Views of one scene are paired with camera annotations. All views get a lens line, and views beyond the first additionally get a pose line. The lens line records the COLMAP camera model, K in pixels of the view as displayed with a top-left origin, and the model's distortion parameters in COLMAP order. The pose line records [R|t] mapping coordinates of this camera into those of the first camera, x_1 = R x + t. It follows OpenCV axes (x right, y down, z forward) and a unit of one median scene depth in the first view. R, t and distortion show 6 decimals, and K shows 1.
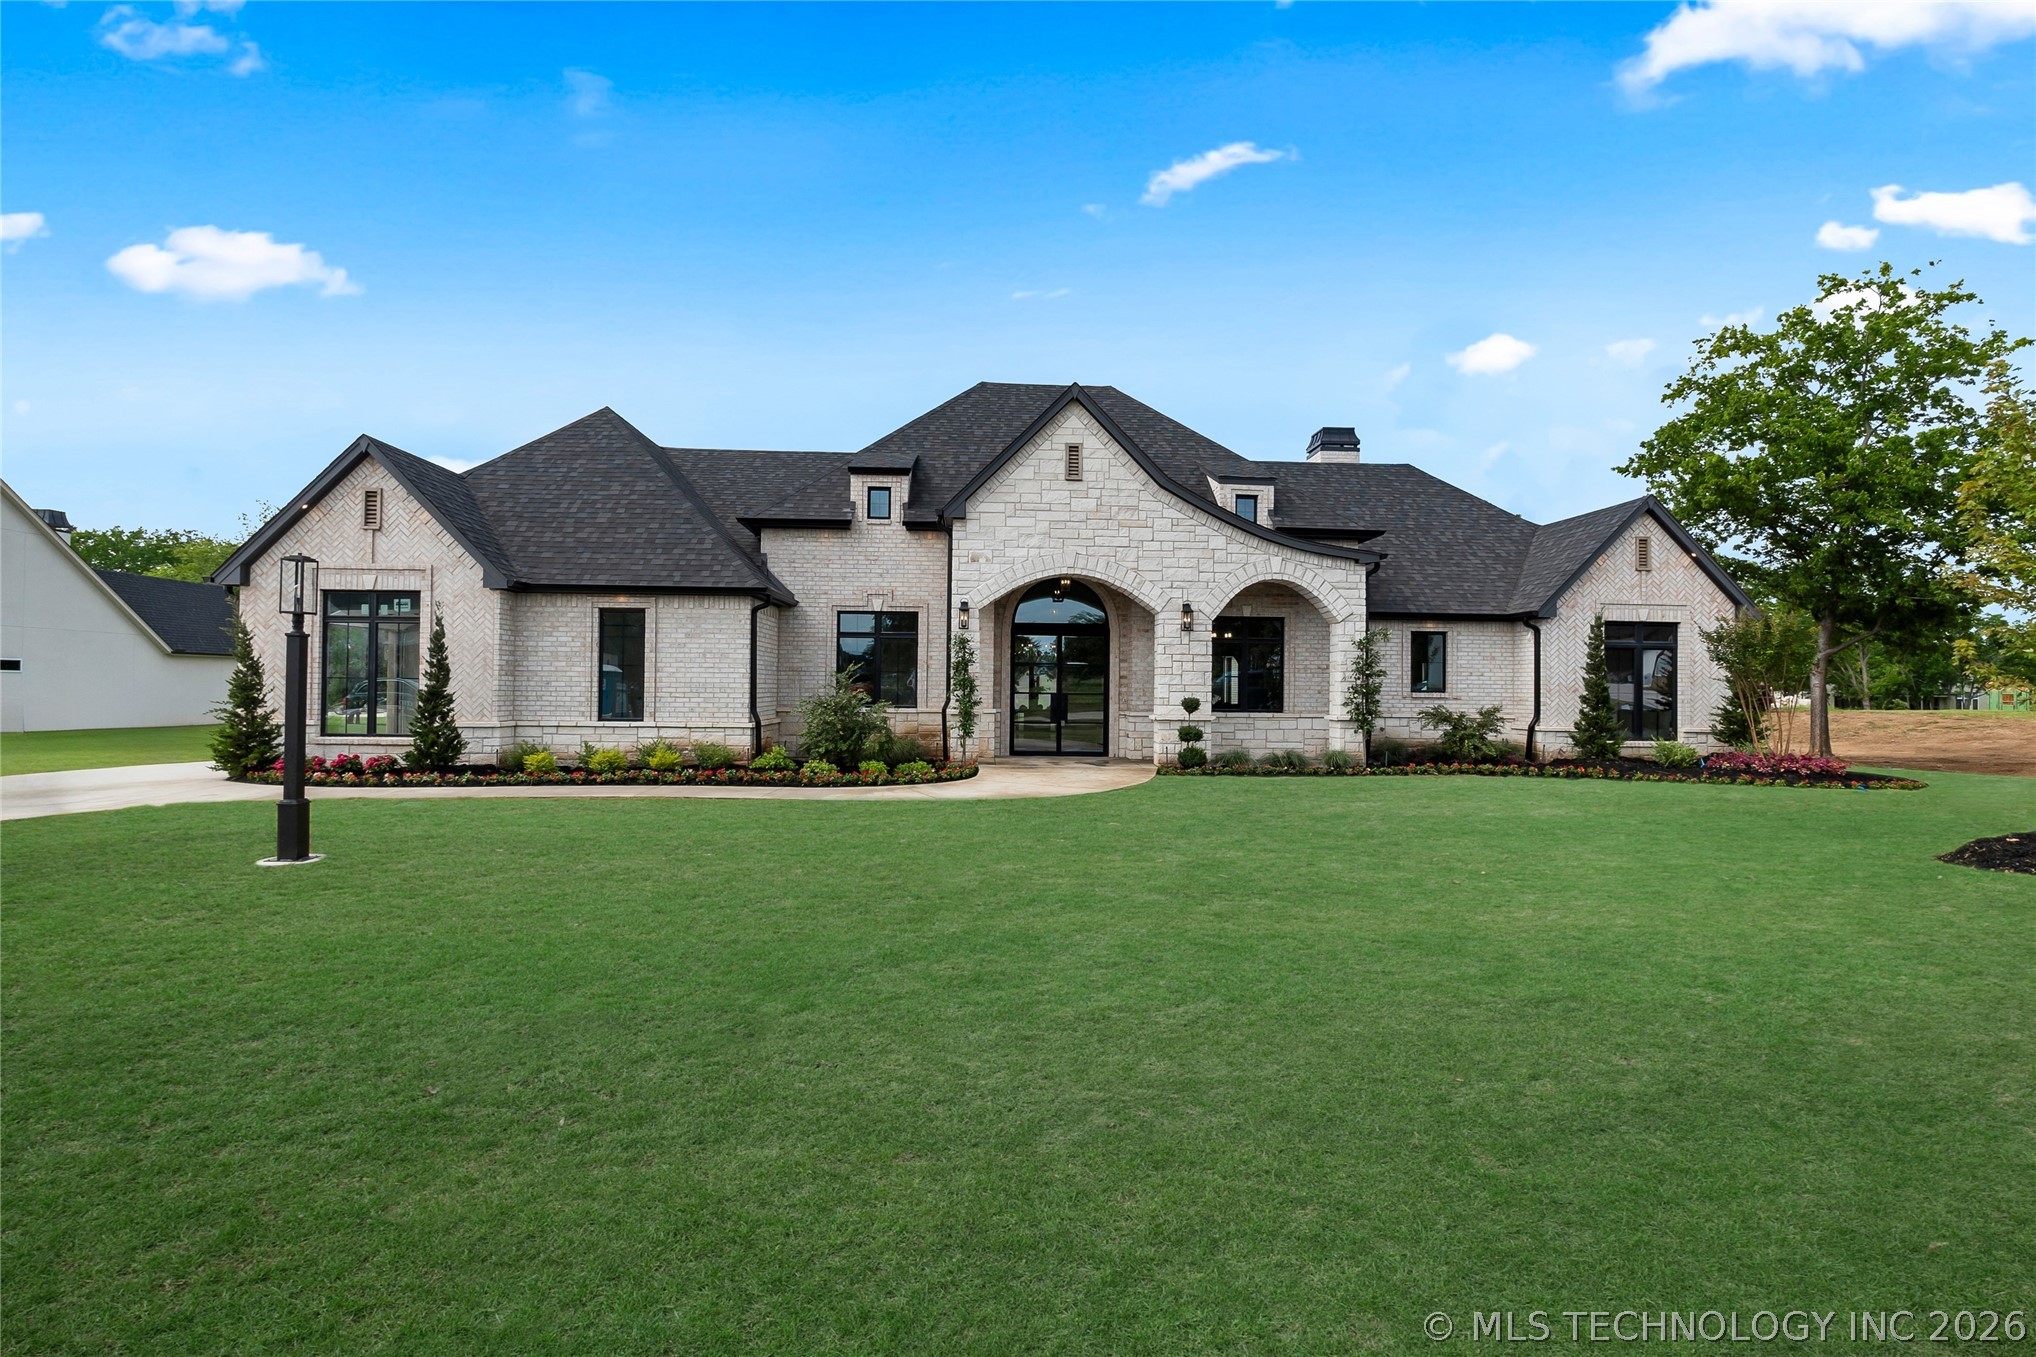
lens RADIAL K [[962.7, 0, 1005.5], [0, 962.7, 691.5], [0, 0, 1]] dist [0.000272, -0.000384]
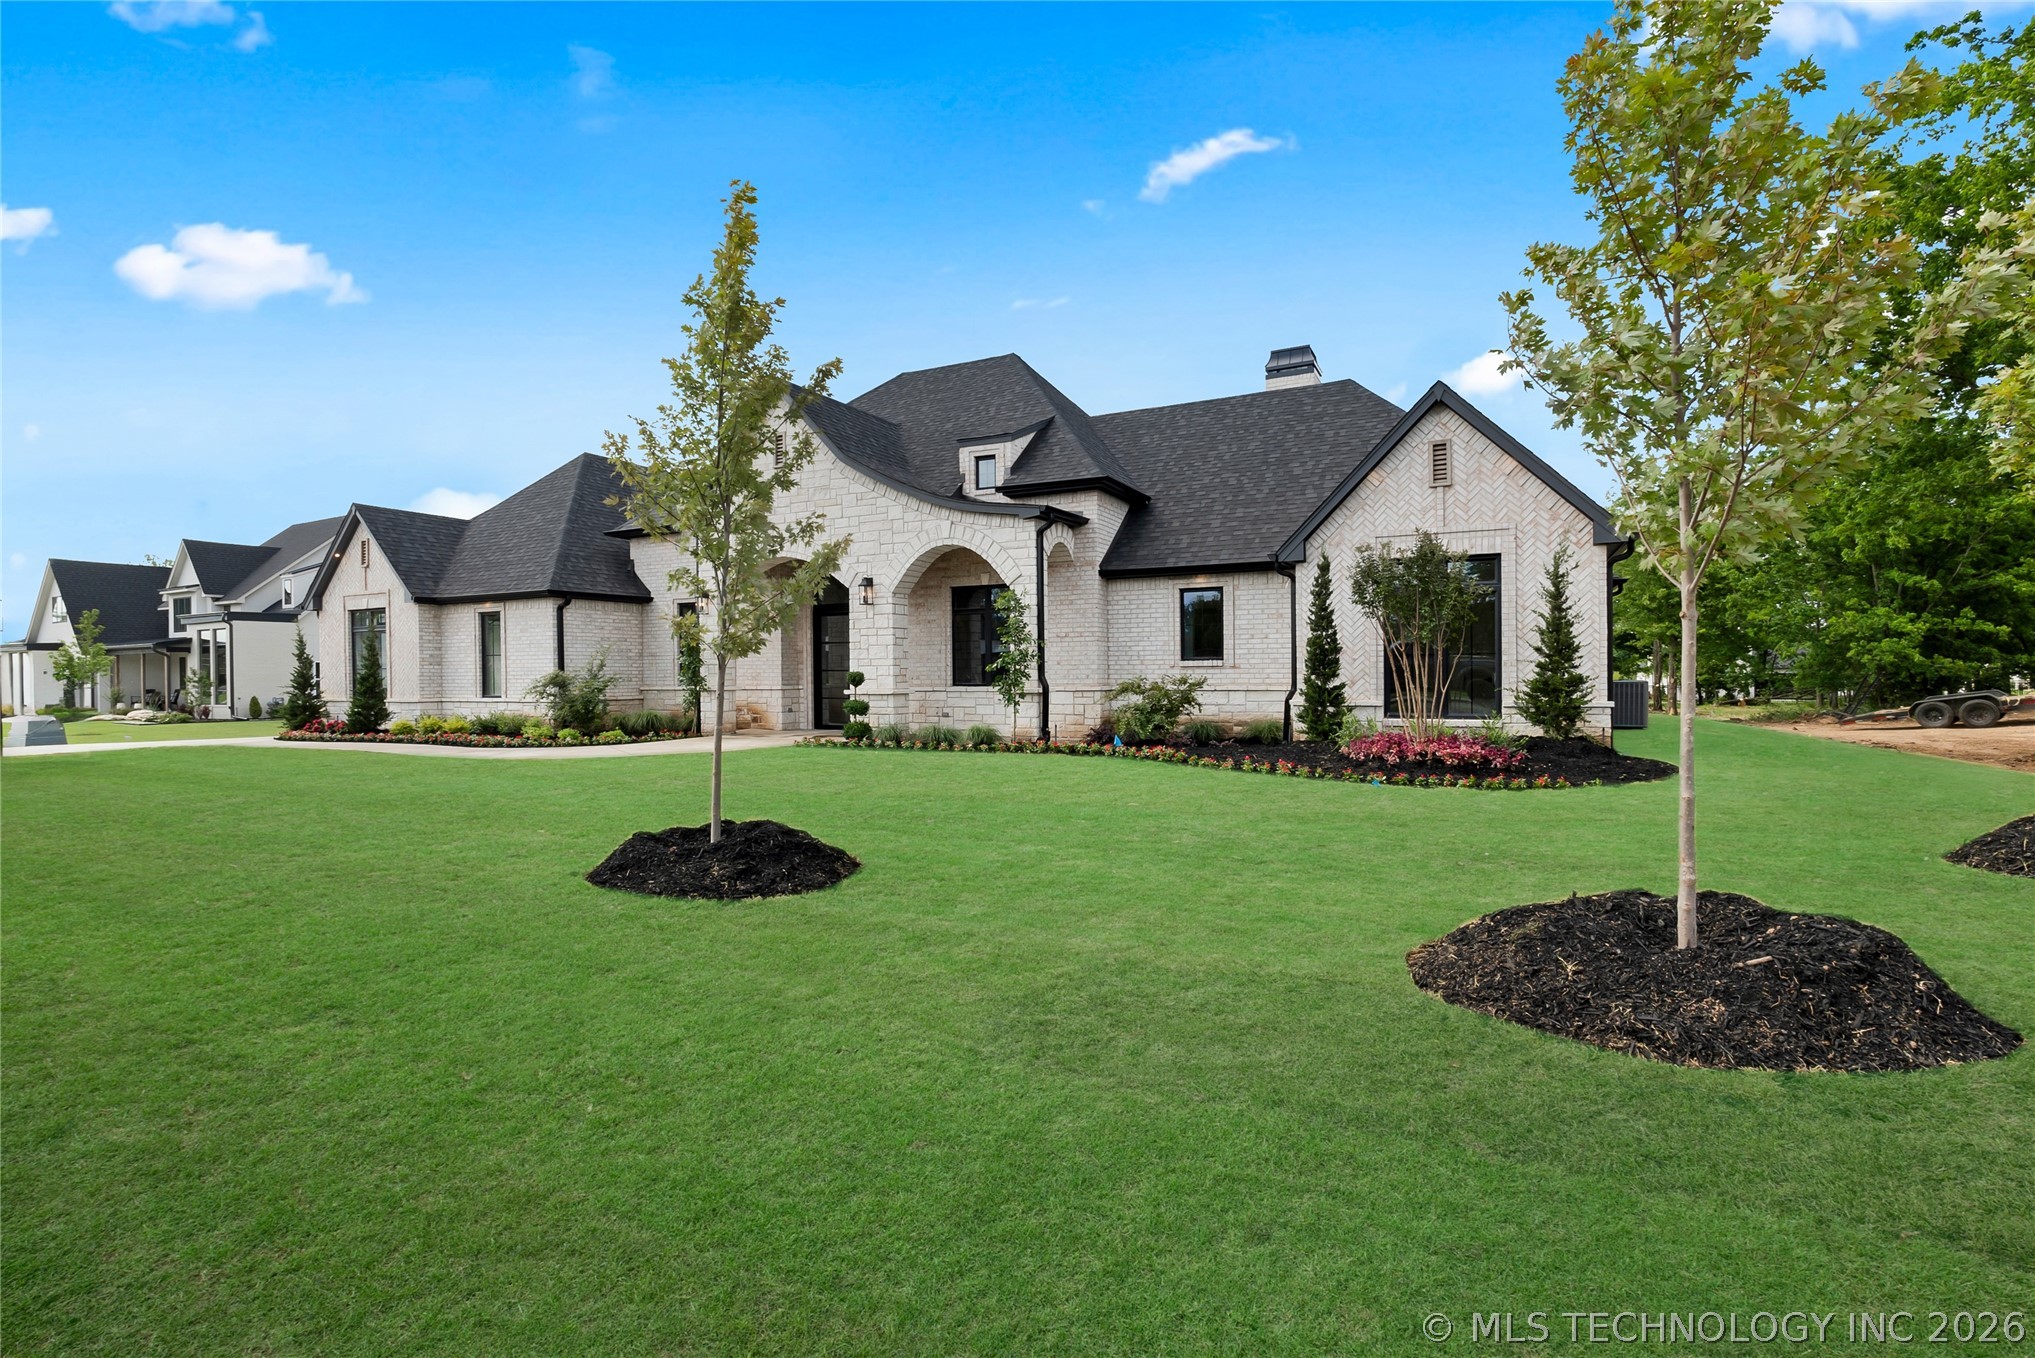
lens RADIAL K [[962.2, 0, 1003.9], [0, 962.2, 687.5], [0, 0, 1]] dist [0.000272, -0.000384]
pose [[0.856470, -0.011164, -0.516075, 0.814806], [0.016755, 0.999841, 0.006176, 0.018767], [0.515924, -0.013937, 0.856521, 0.215634]]
